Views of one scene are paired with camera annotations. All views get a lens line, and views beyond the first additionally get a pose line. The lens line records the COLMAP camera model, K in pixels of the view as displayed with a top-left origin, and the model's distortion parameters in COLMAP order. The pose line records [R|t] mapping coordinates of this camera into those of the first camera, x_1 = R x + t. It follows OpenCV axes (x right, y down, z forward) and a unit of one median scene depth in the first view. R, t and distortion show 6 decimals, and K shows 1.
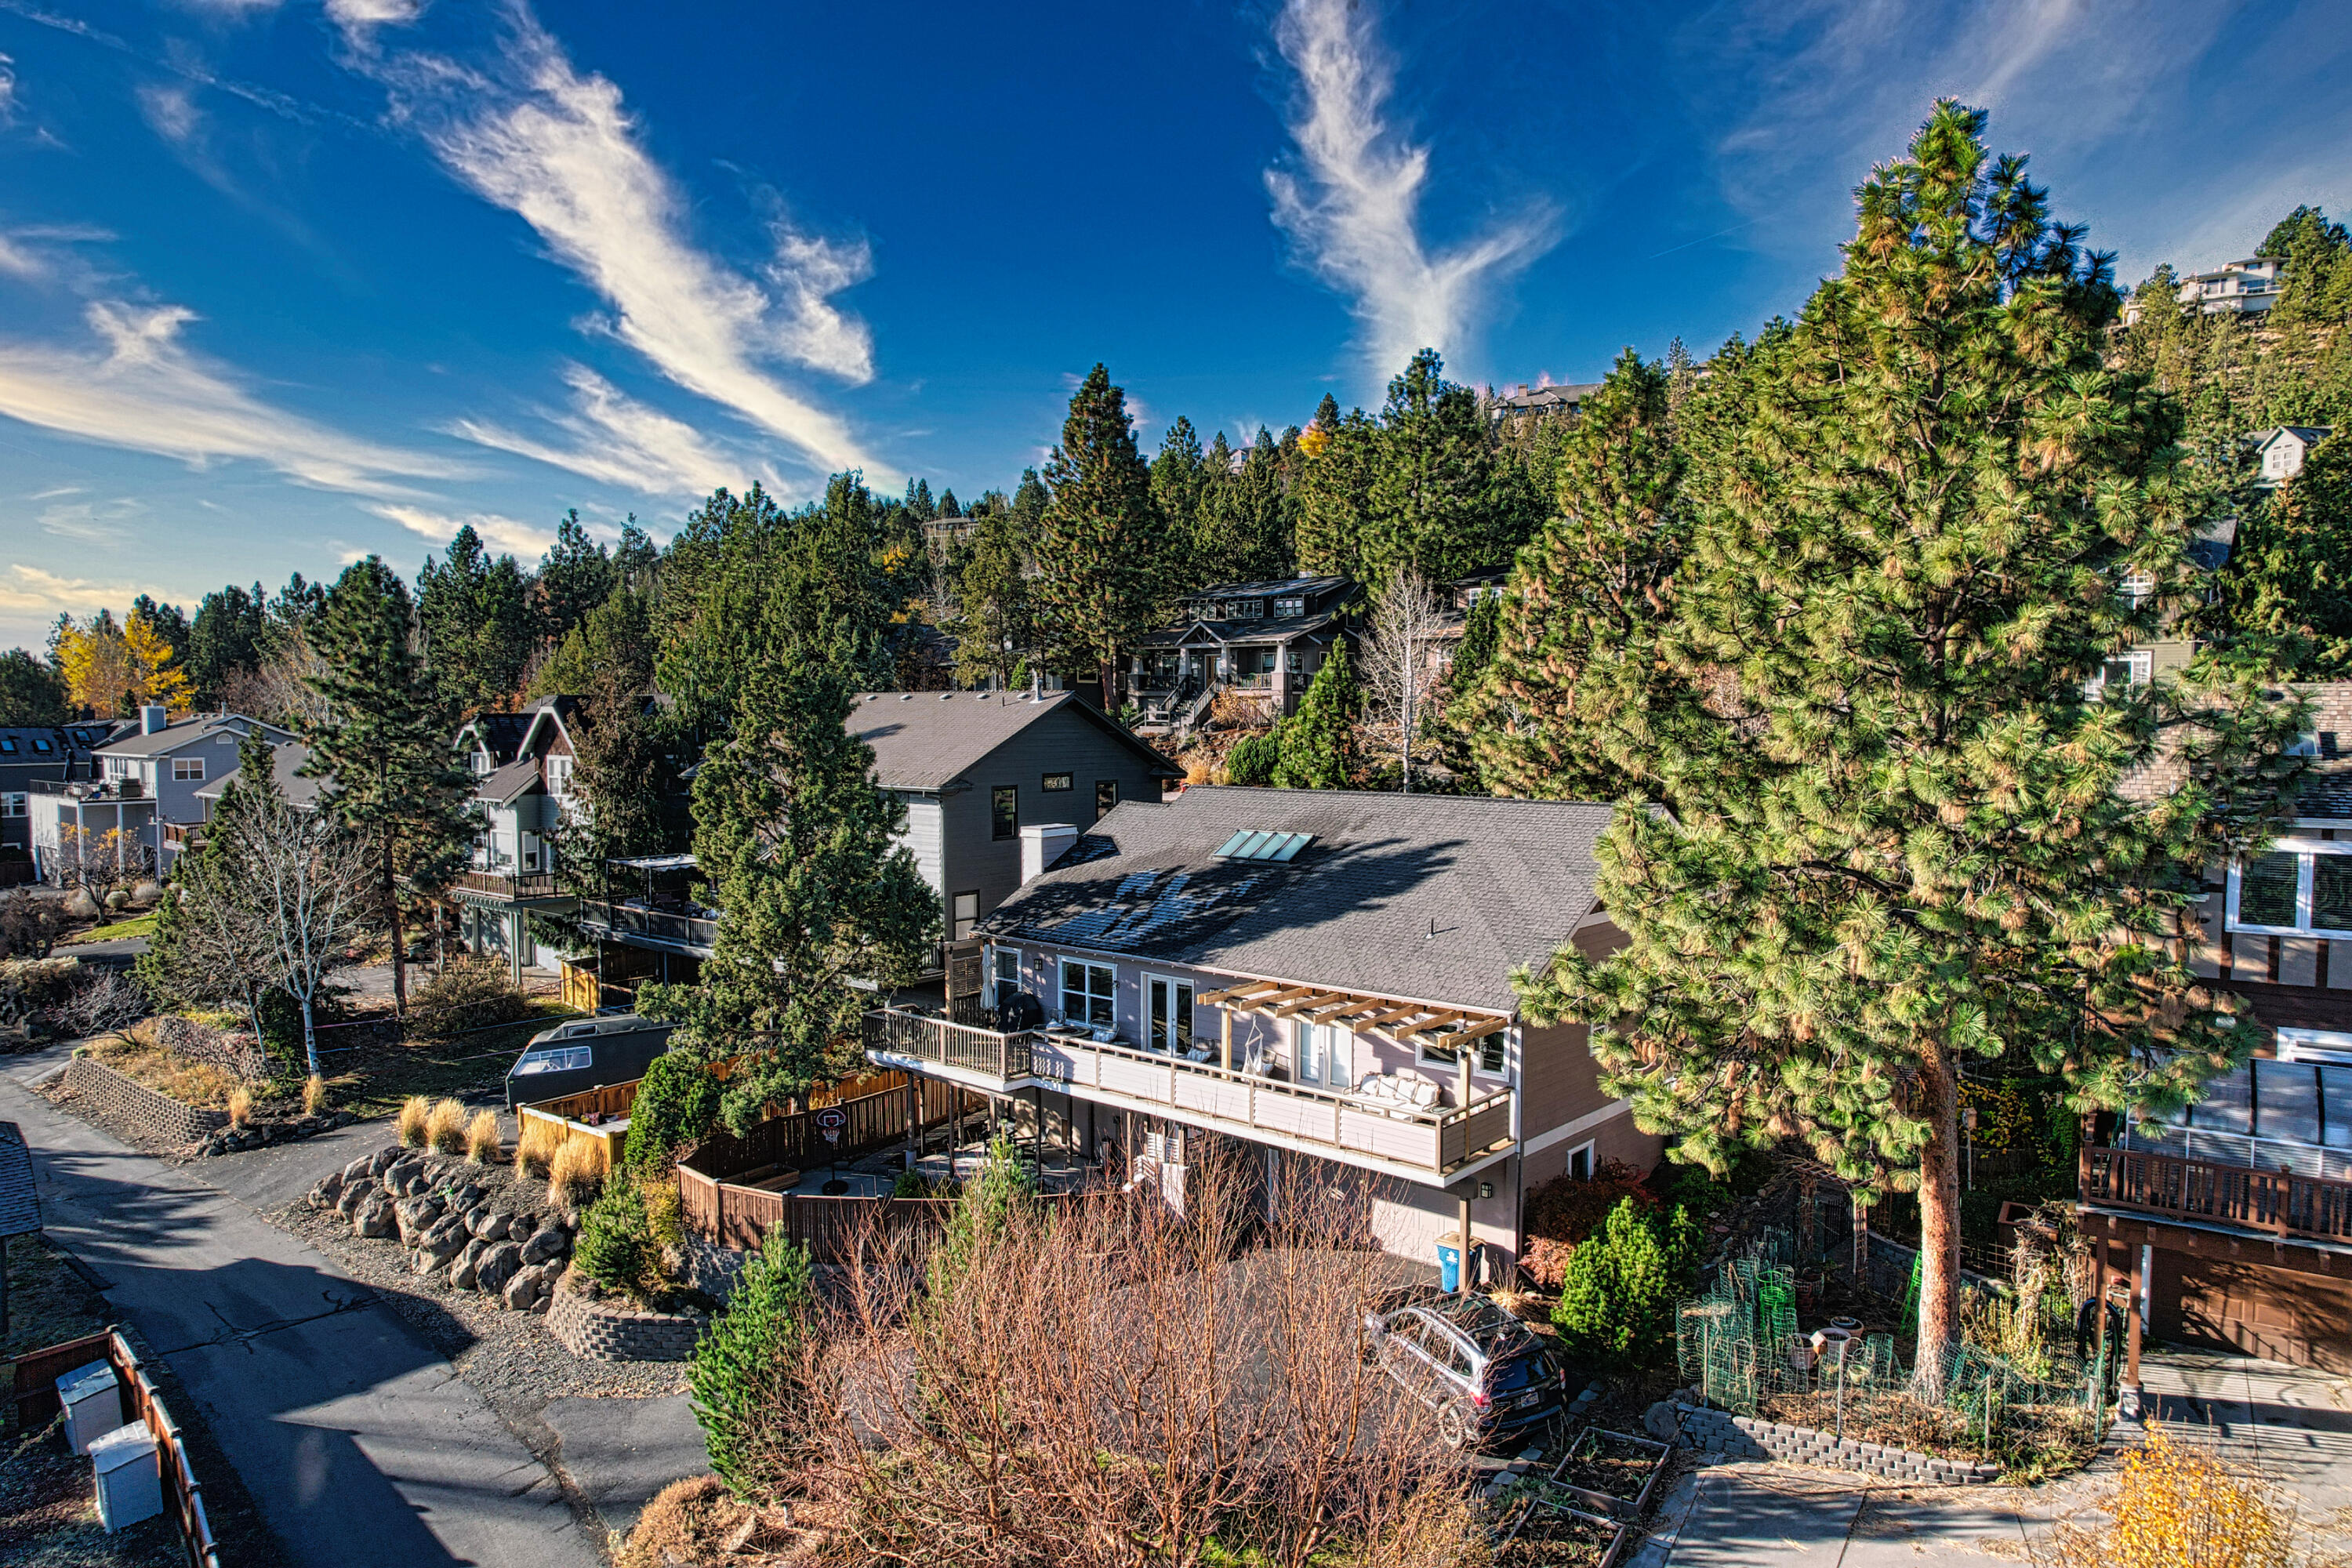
lens RADIAL K [[1515.7, 0, 1185.2], [0, 1515.7, 780.1], [0, 0, 1]] dist [-0.078036, 0.077671]
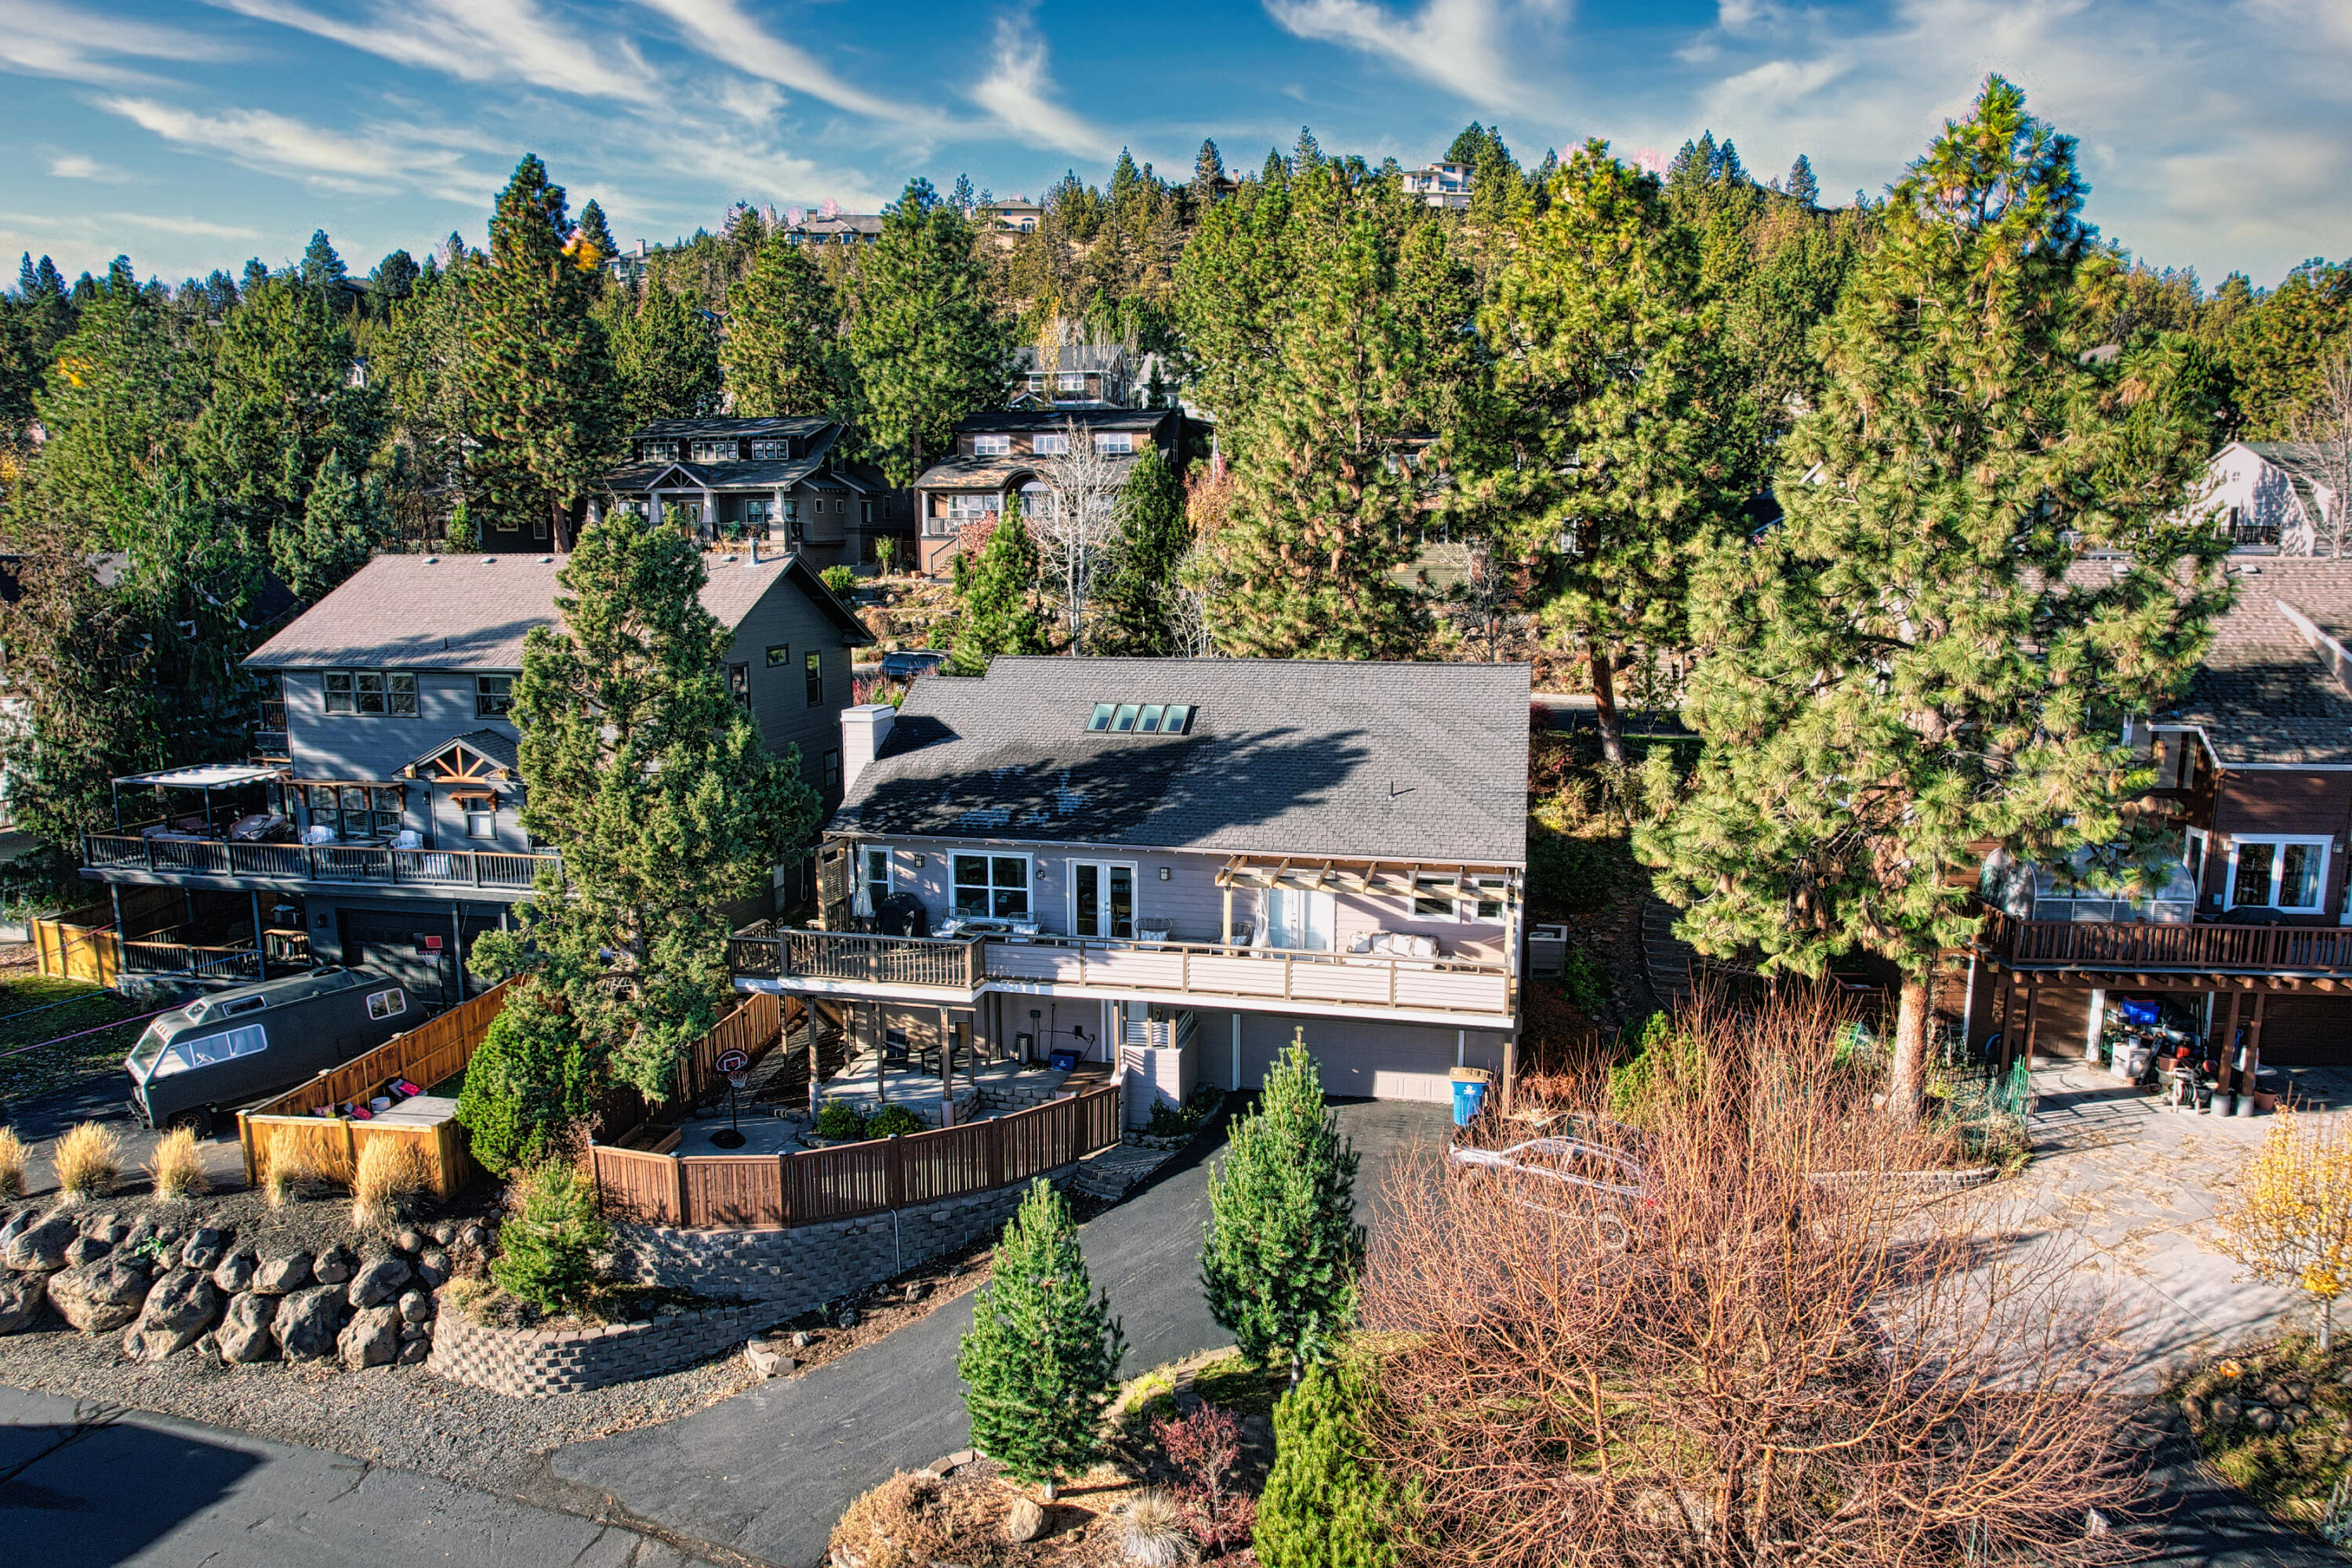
lens RADIAL K [[1515.7, 0, 1185.2], [0, 1515.7, 780.1], [0, 0, 1]] dist [-0.078036, 0.077671]
pose [[0.875339, -0.076155, 0.477475, -0.407877], [0.024116, 0.993166, 0.114195, -0.028495], [-0.482908, -0.088445, 0.871193, 0.135594]]
